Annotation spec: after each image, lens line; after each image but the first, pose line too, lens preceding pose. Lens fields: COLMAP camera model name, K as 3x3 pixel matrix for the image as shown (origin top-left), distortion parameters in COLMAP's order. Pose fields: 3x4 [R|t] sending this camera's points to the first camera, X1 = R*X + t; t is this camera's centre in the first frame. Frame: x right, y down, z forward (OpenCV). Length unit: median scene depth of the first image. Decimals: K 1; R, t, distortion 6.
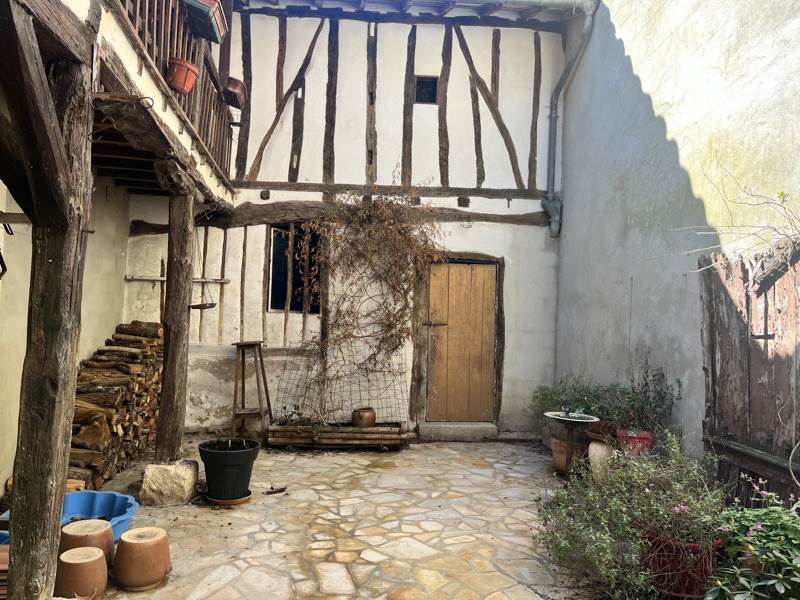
lens RADIAL K [[596.6, 0, 400.0], [0, 596.6, 300.0], [0, 0, 1]] dist [0.005235, -0.002242]
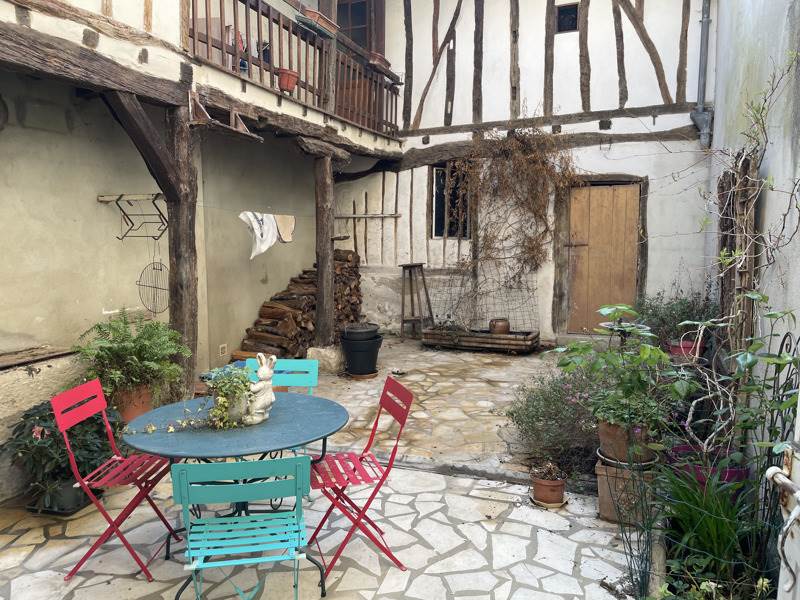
lens RADIAL K [[595.3, 0, 400.0], [0, 595.3, 300.0], [0, 0, 1]] dist [0.059513, -0.151744]
pose [[0.882505, 0.015365, -0.470052, 0.289715], [0.044833, 0.992166, 0.116604, -0.000930], [0.468161, -0.123977, 0.874903, -0.105209]]
